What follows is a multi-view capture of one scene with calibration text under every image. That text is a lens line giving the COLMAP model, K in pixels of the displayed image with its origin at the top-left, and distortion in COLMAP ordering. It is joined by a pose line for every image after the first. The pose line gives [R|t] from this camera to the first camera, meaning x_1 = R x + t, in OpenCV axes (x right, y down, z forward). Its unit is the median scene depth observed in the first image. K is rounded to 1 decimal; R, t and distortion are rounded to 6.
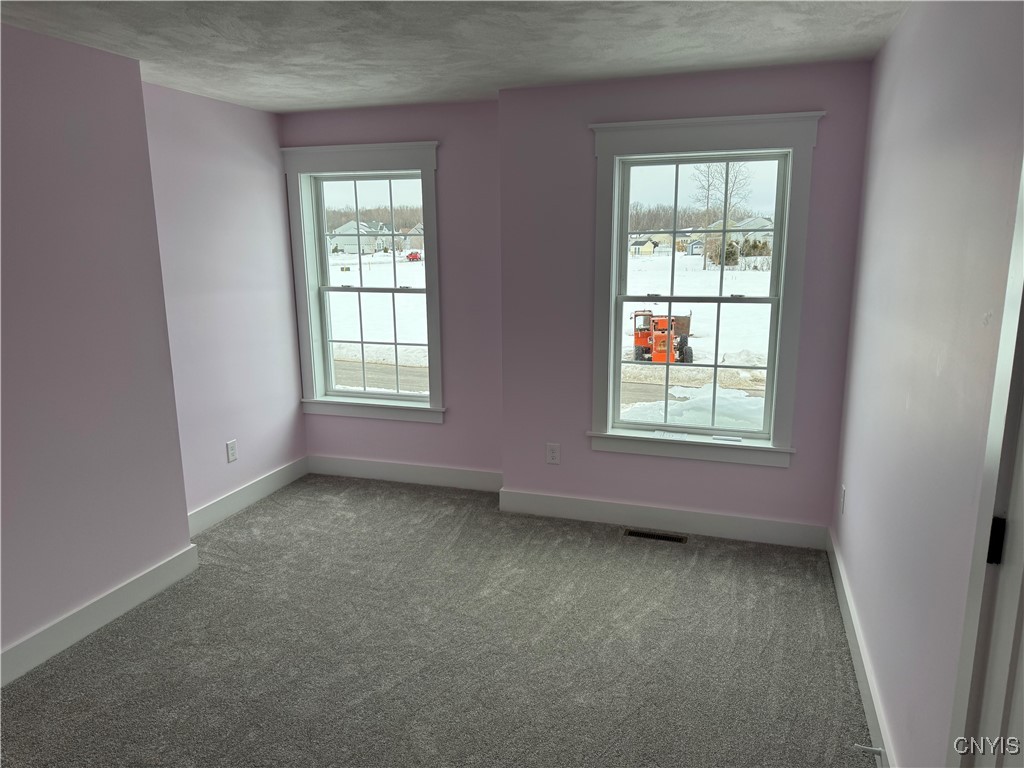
lens RADIAL K [[730.4, 0, 517.5], [0, 730.4, 388.5], [0, 0, 1]] dist [0.096918, -0.109216]
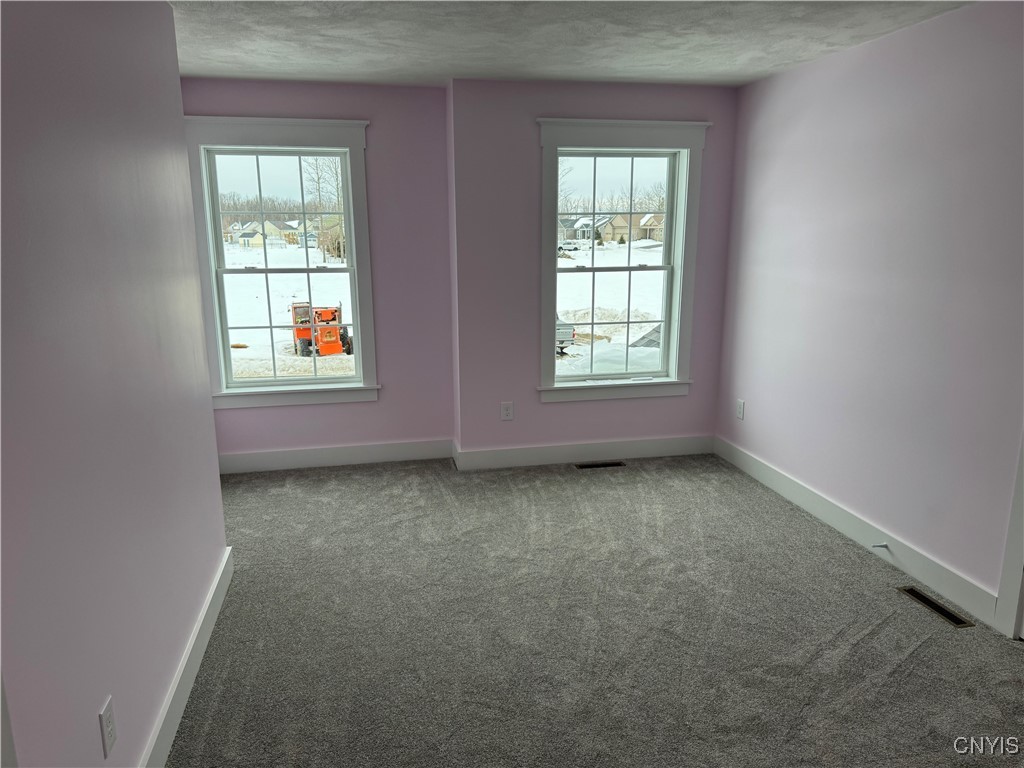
lens RADIAL K [[730.4, 0, 518.3], [0, 730.4, 392.5], [0, 0, 1]] dist [0.096918, -0.109216]
pose [[0.858503, -0.108872, 0.501118, -0.487508], [0.102446, 0.993917, 0.040429, 0.017157], [-0.502471, 0.016629, 0.864434, 0.020087]]
